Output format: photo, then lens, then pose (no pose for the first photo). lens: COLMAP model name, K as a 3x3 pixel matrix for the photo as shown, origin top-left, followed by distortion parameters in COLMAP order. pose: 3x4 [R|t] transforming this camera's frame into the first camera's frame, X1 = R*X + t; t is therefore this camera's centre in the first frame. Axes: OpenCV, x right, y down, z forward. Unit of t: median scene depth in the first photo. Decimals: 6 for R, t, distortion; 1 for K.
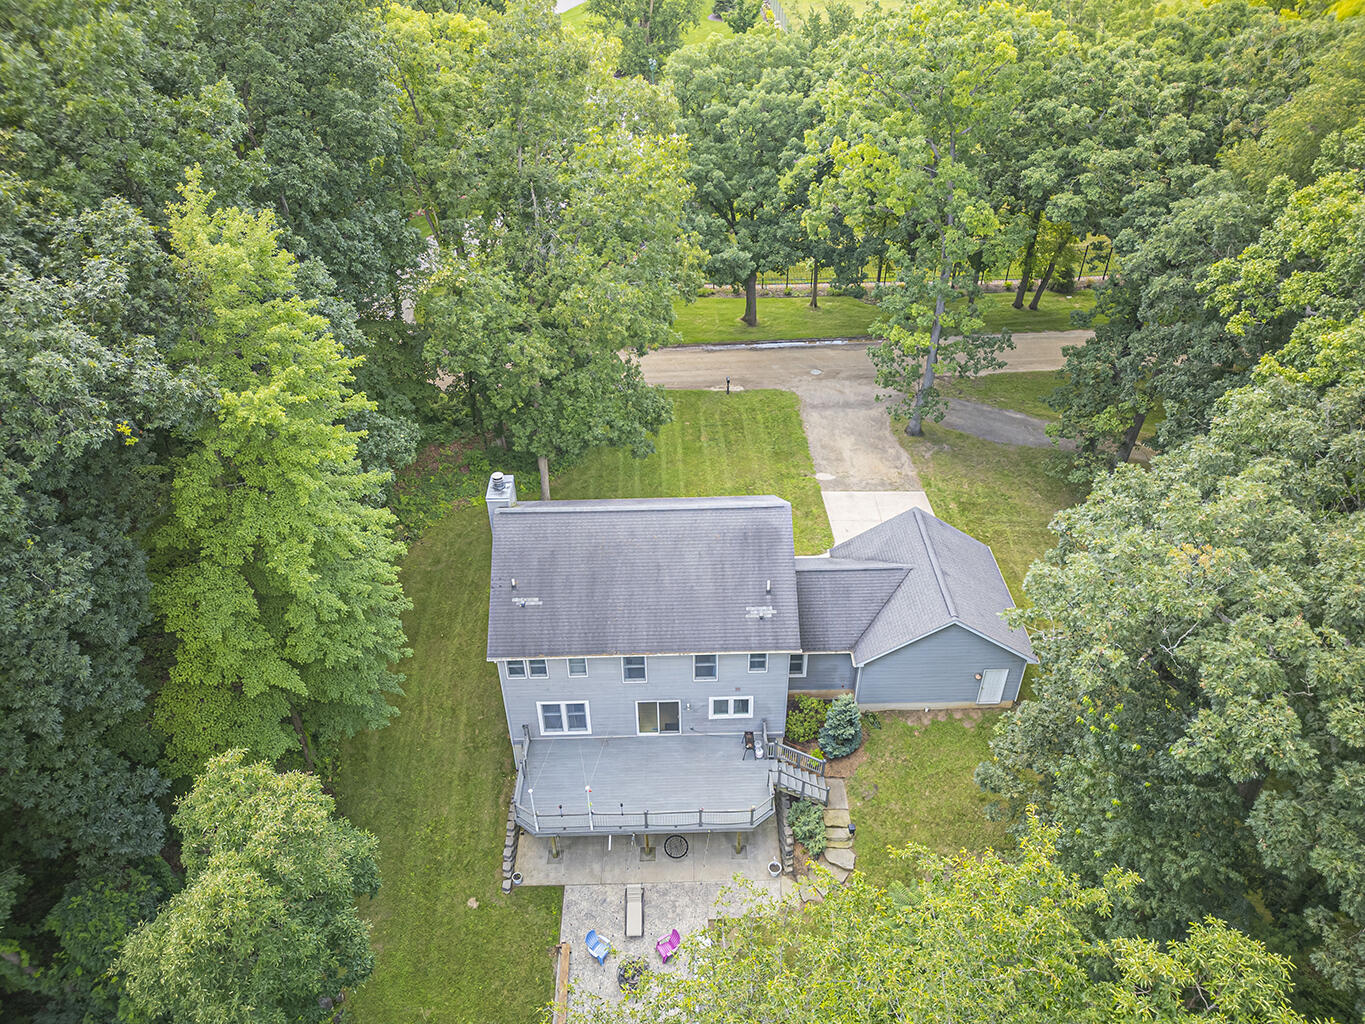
lens RADIAL K [[959.8, 0, 680.9], [0, 959.8, 507.7], [0, 0, 1]] dist [0.057162, -0.016077]
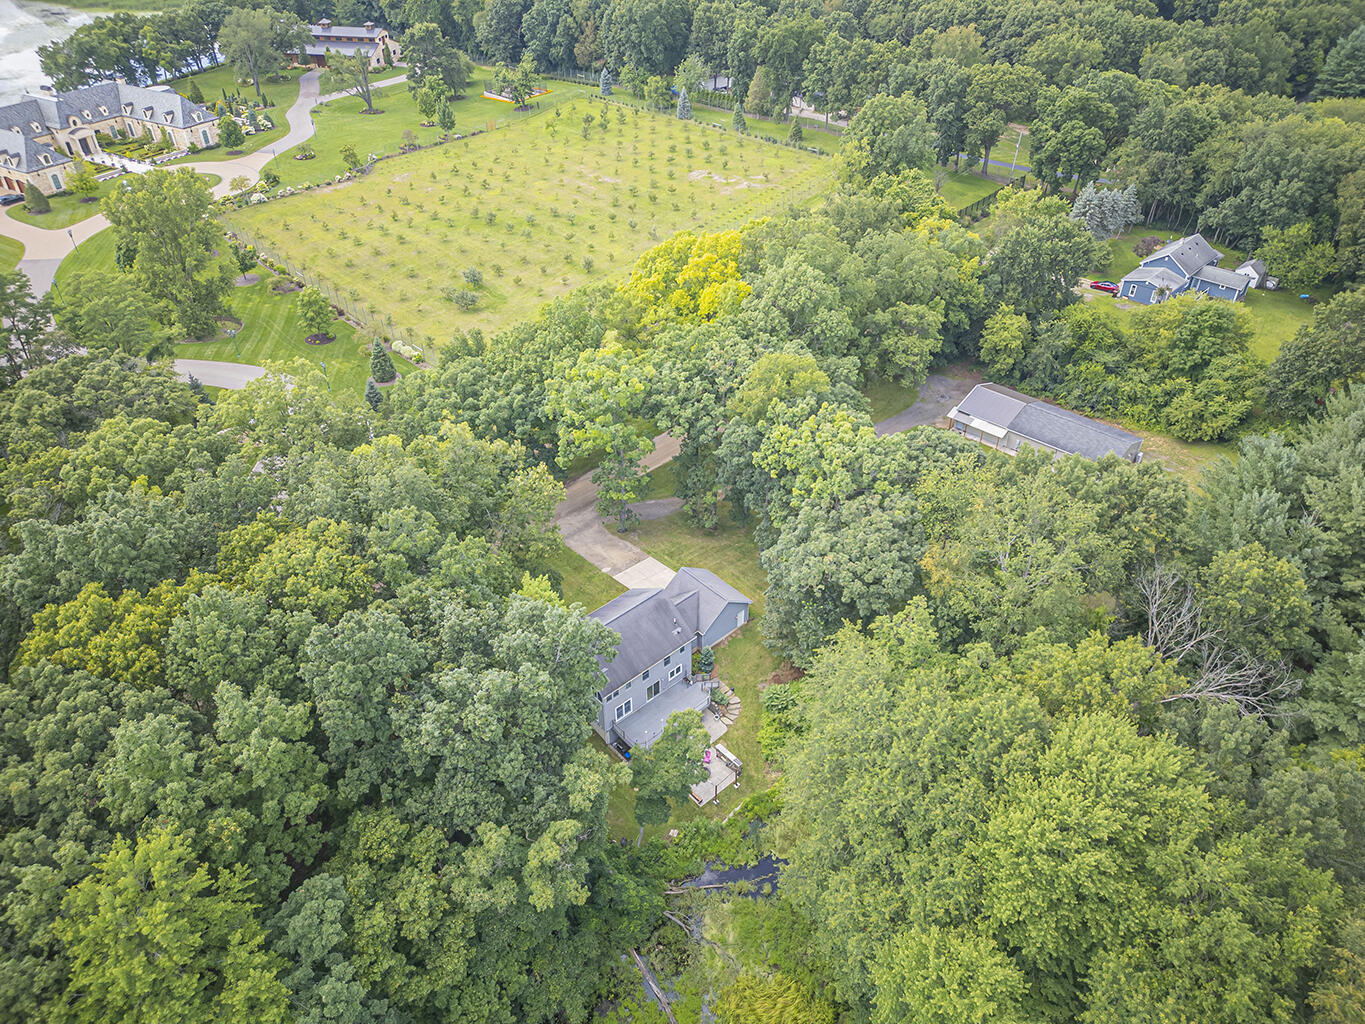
lens RADIAL K [[959.8, 0, 691.6], [0, 959.8, 512.2], [0, 0, 1]] dist [0.057162, -0.016077]
pose [[0.751099, -0.392515, 0.530831, -1.111603], [0.396948, 0.910988, 0.111956, -0.448721], [-0.527525, 0.126622, 0.840050, -1.211798]]
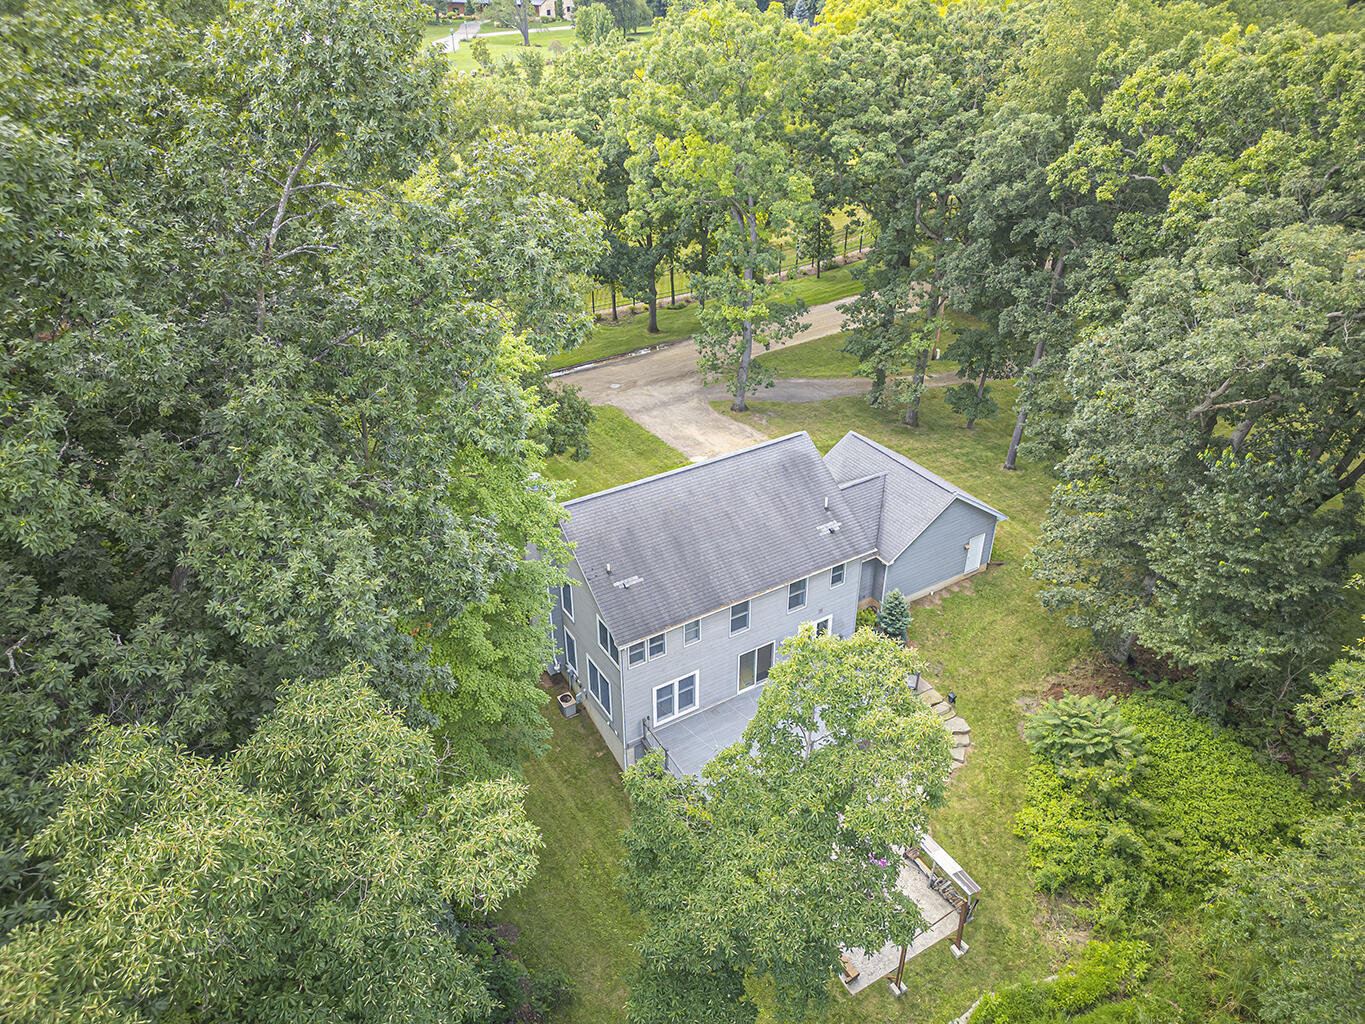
lens RADIAL K [[959.8, 0, 677.7], [0, 959.8, 512.1], [0, 0, 1]] dist [0.057162, -0.016077]
pose [[0.868648, -0.258146, 0.422861, -0.492208], [0.299317, 0.953593, -0.032717, 0.075688], [-0.394791, 0.154989, 0.905604, 0.105658]]
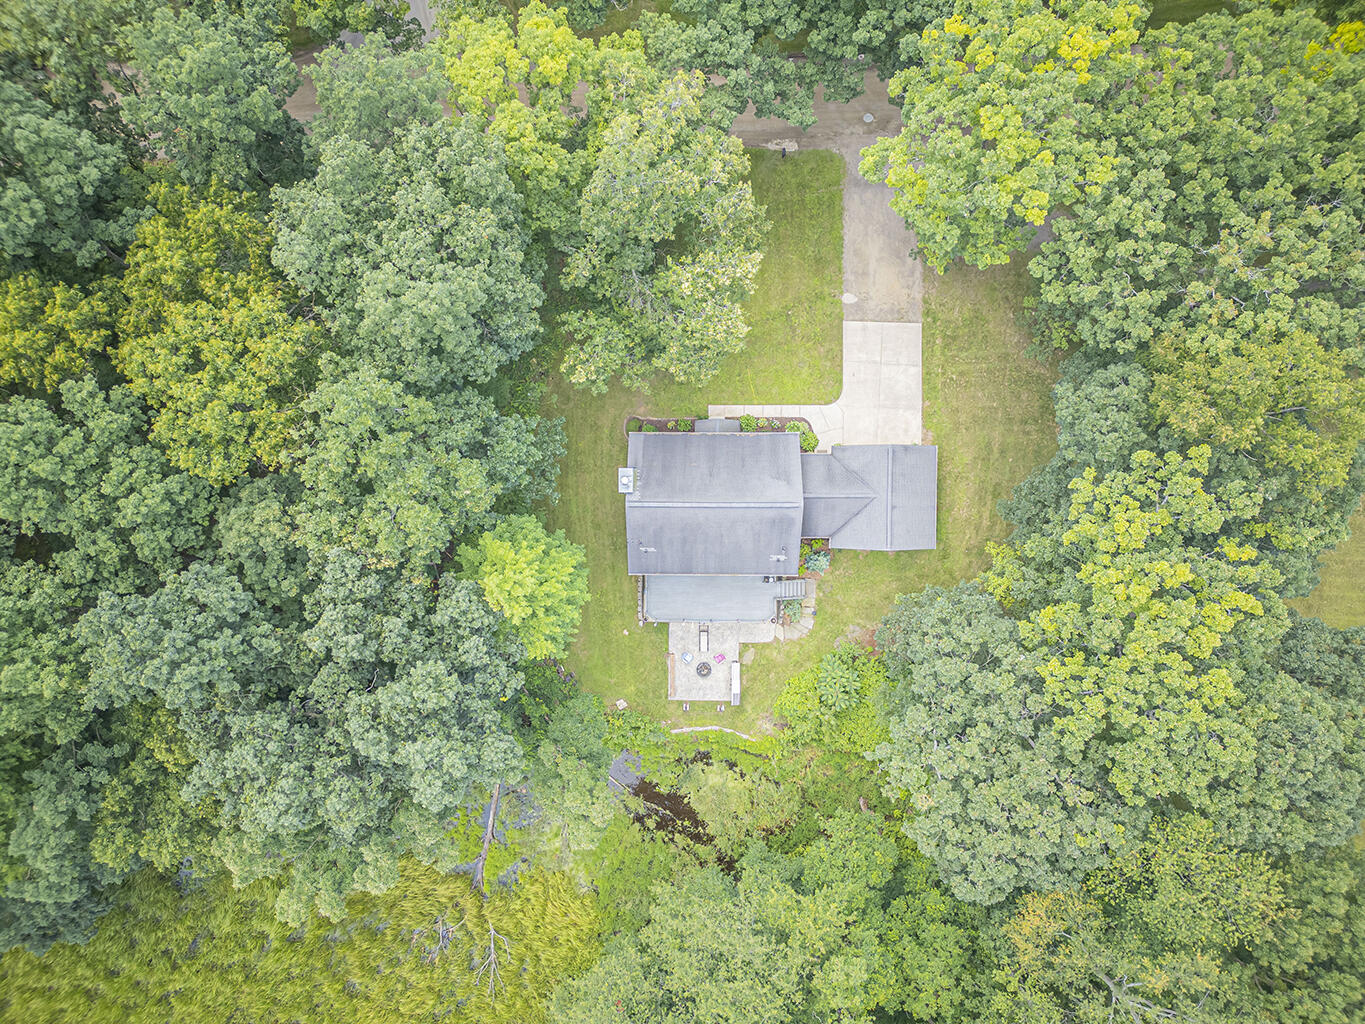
lens RADIAL K [[959.8, 0, 683.3], [0, 959.8, 509.1], [0, 0, 1]] dist [0.057162, -0.016077]
pose [[0.999566, 0.028389, -0.007909, -0.080911], [-0.009982, 0.578676, 0.815497, -1.377610], [0.027728, -0.815063, 0.578708, 0.028863]]
